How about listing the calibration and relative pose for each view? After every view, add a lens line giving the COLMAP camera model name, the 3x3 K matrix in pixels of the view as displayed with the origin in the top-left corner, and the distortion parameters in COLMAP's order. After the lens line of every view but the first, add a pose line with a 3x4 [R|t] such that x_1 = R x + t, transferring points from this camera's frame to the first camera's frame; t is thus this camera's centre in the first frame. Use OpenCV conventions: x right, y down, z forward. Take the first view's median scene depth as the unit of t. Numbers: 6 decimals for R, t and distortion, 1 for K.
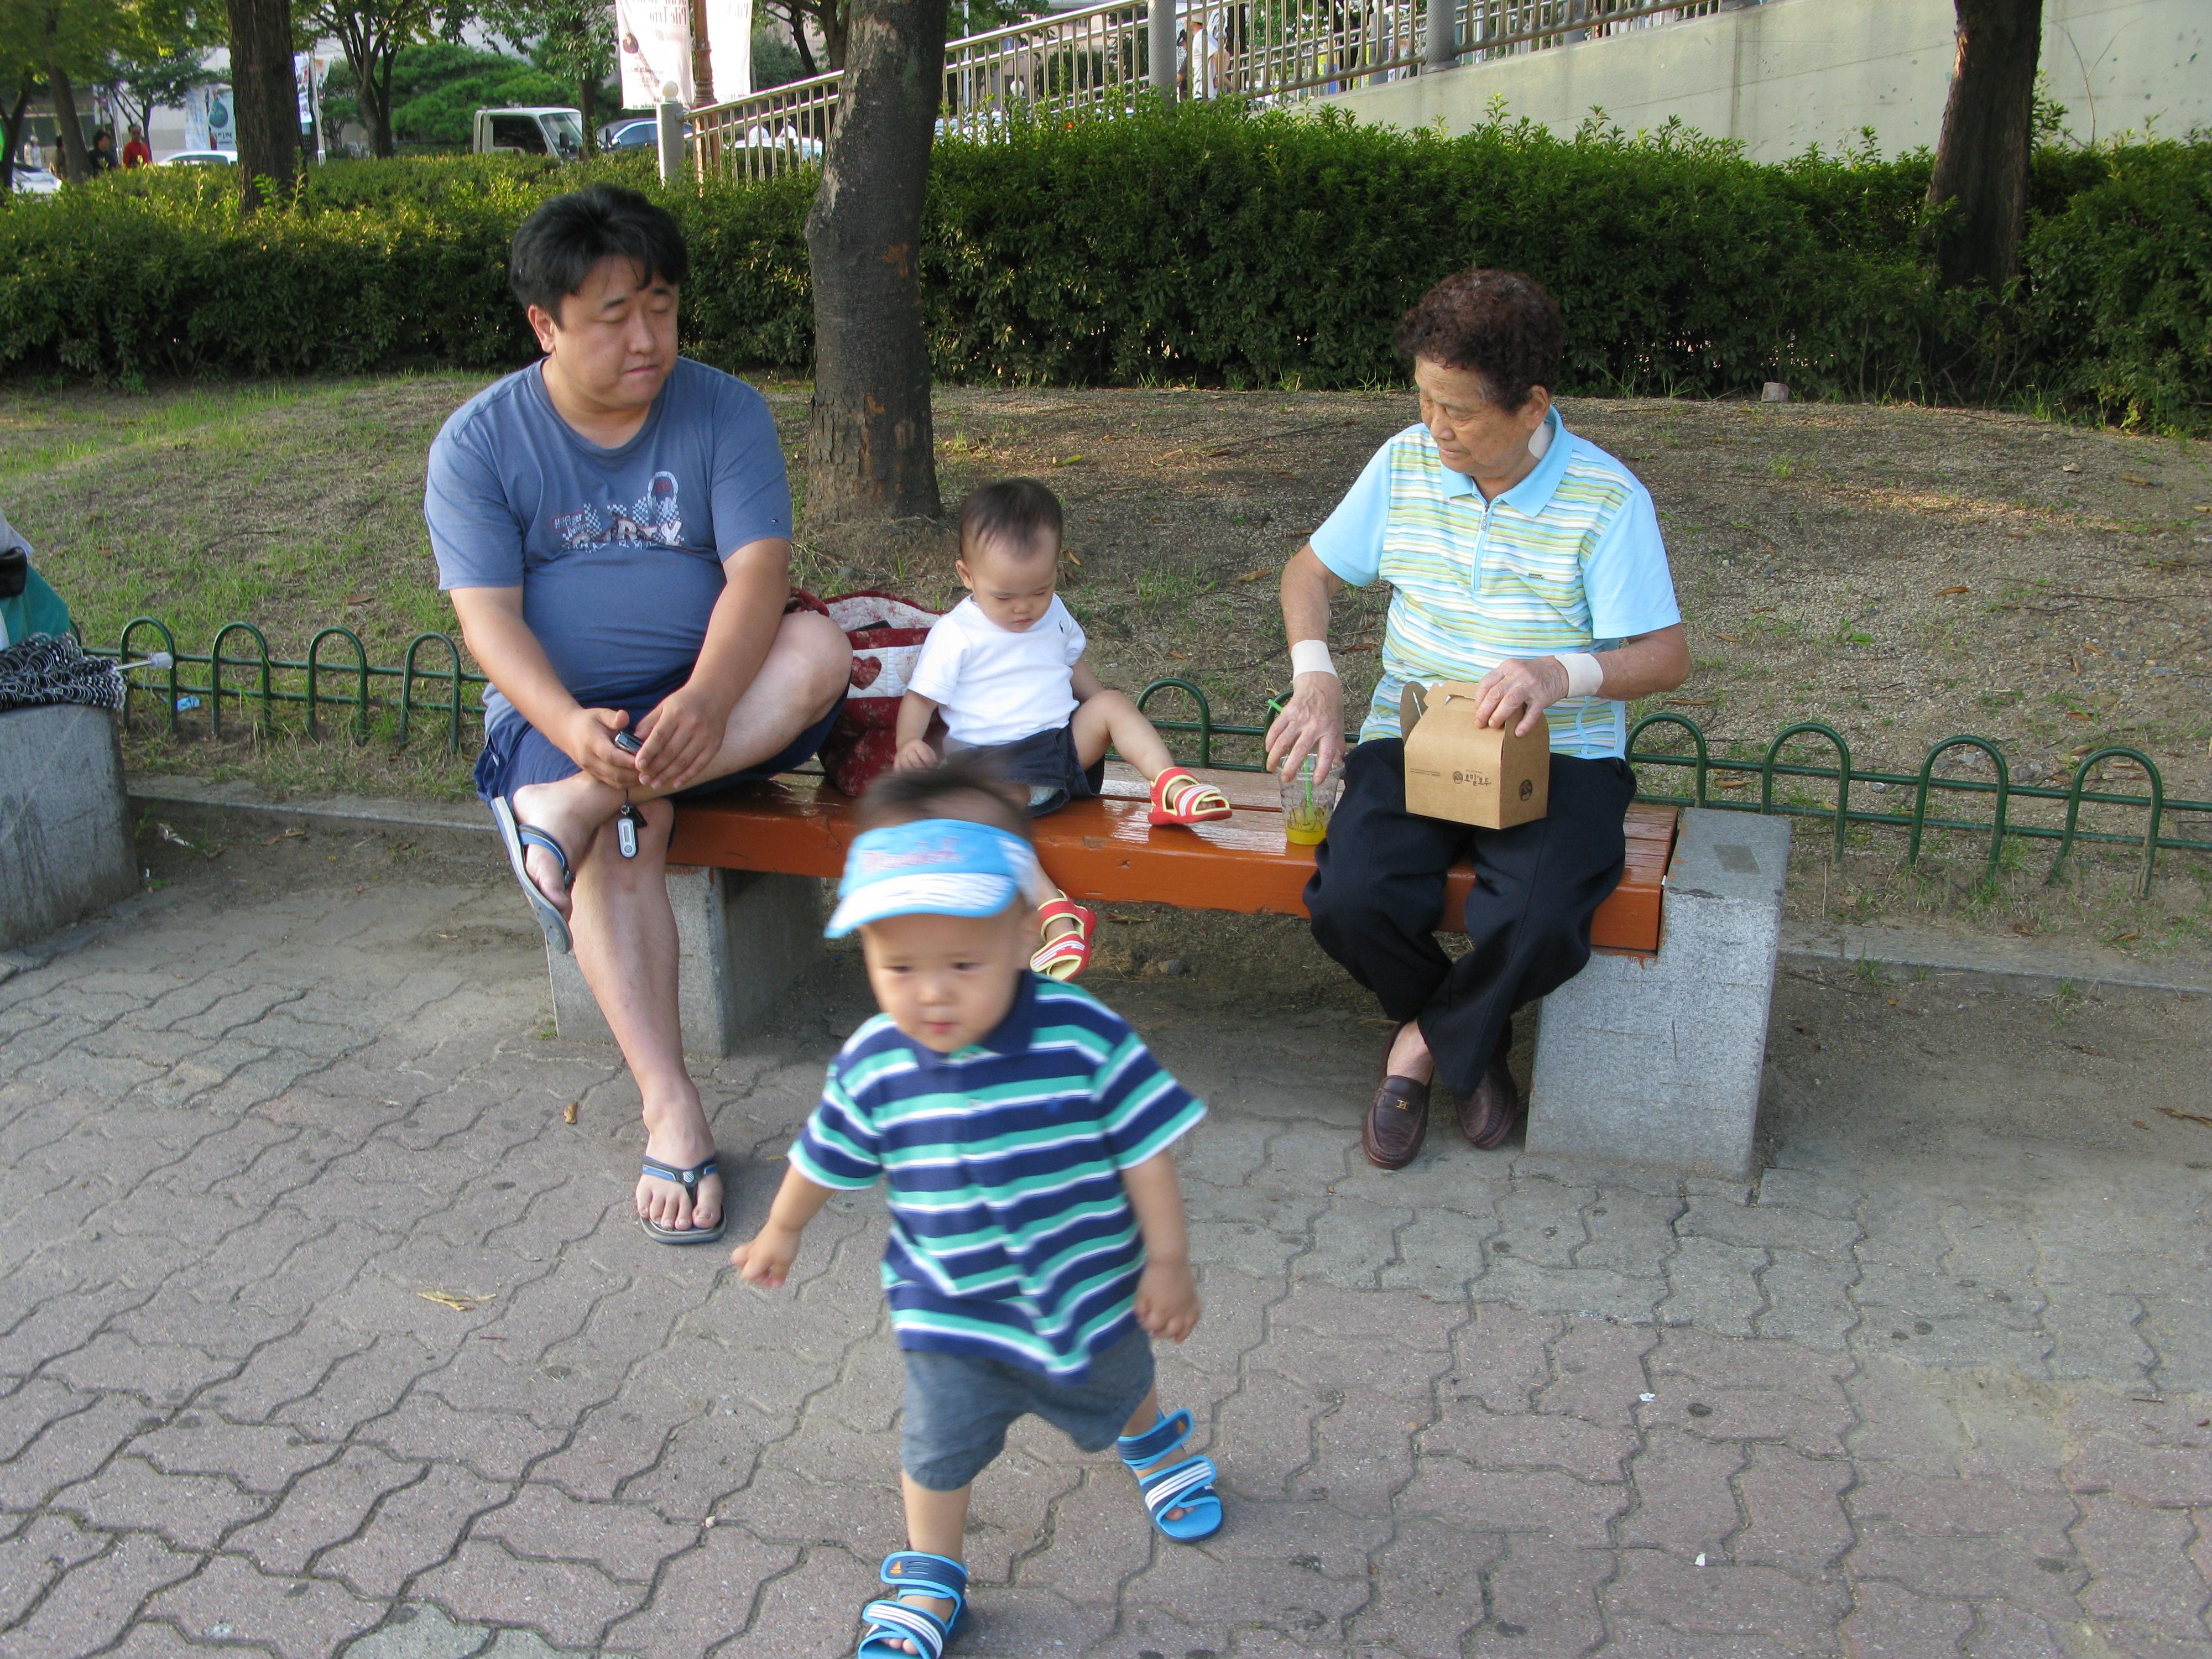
lens RADIAL K [[2260.5, 0, 1118.2], [0, 2260.5, 834.8], [0, 0, 1]] dist [-0.202327, 0.262189]
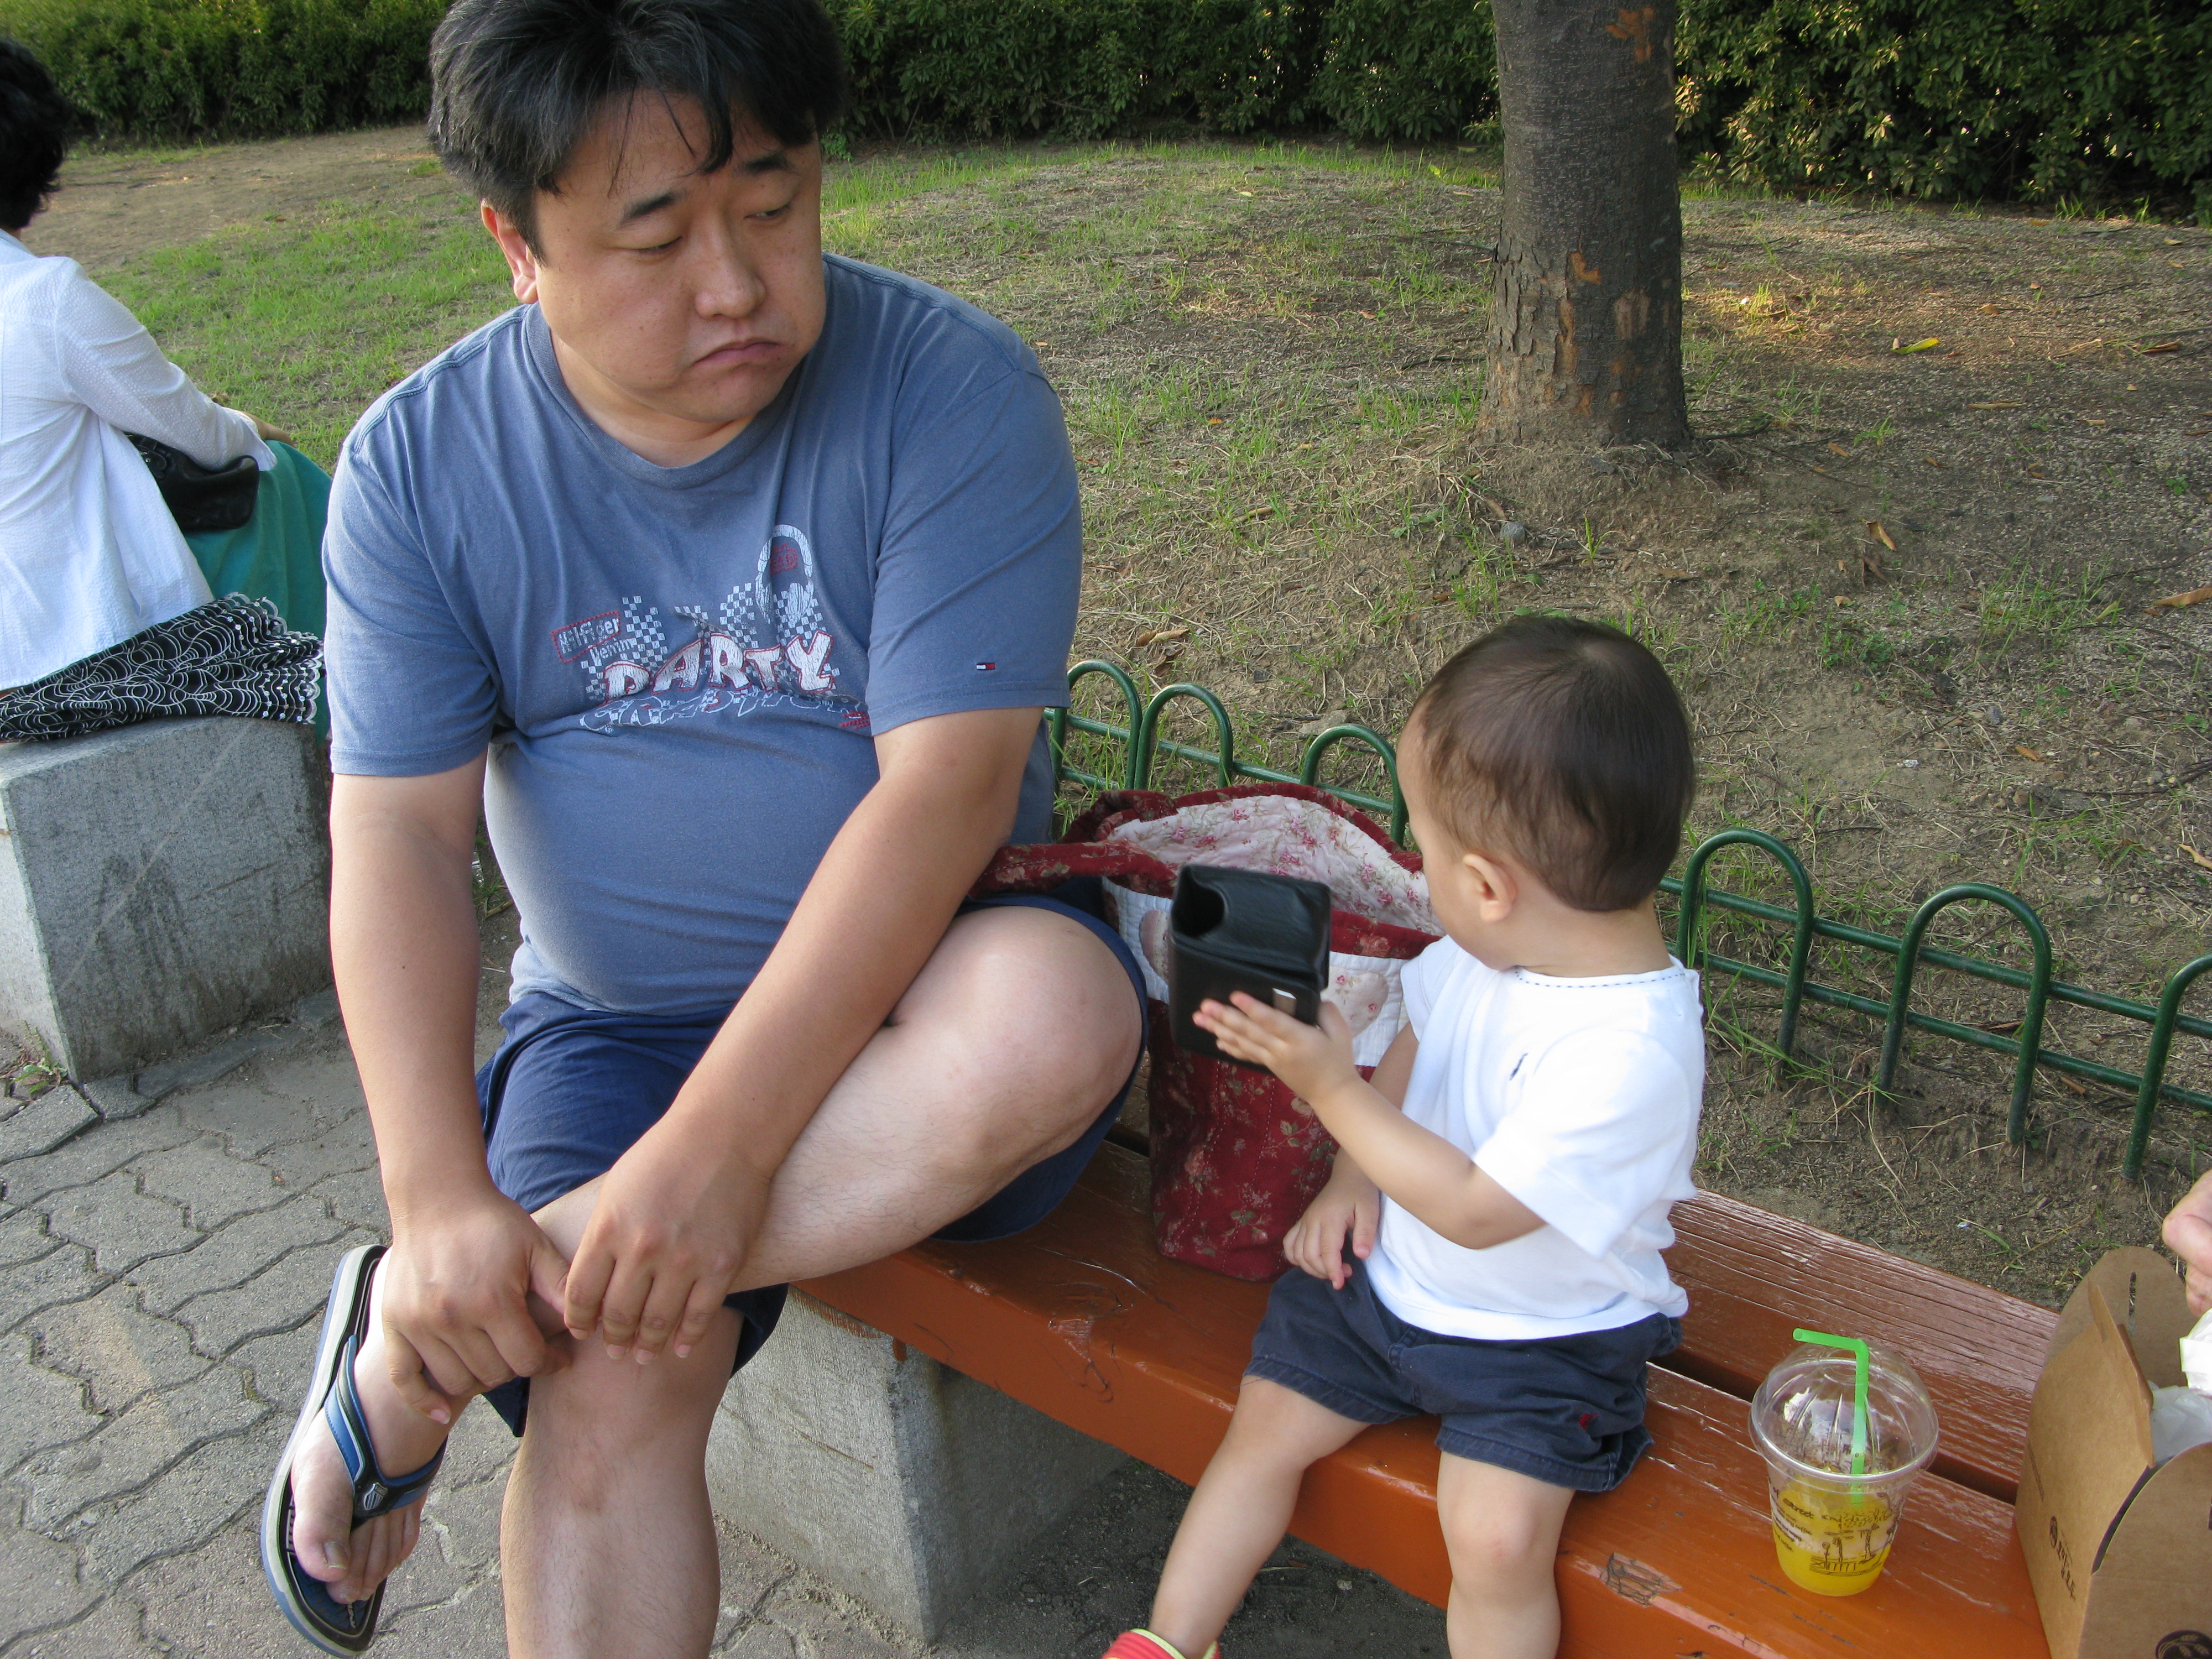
lens RADIAL K [[2260.5, 0, 1118.2], [0, 2260.5, 834.8], [0, 0, 1]] dist [-0.202327, 0.262189]
pose [[0.921744, 0.129093, -0.365682, 0.017380], [-0.088281, 0.988058, 0.126284, -0.093908], [0.377618, -0.084119, 0.922133, 0.335859]]
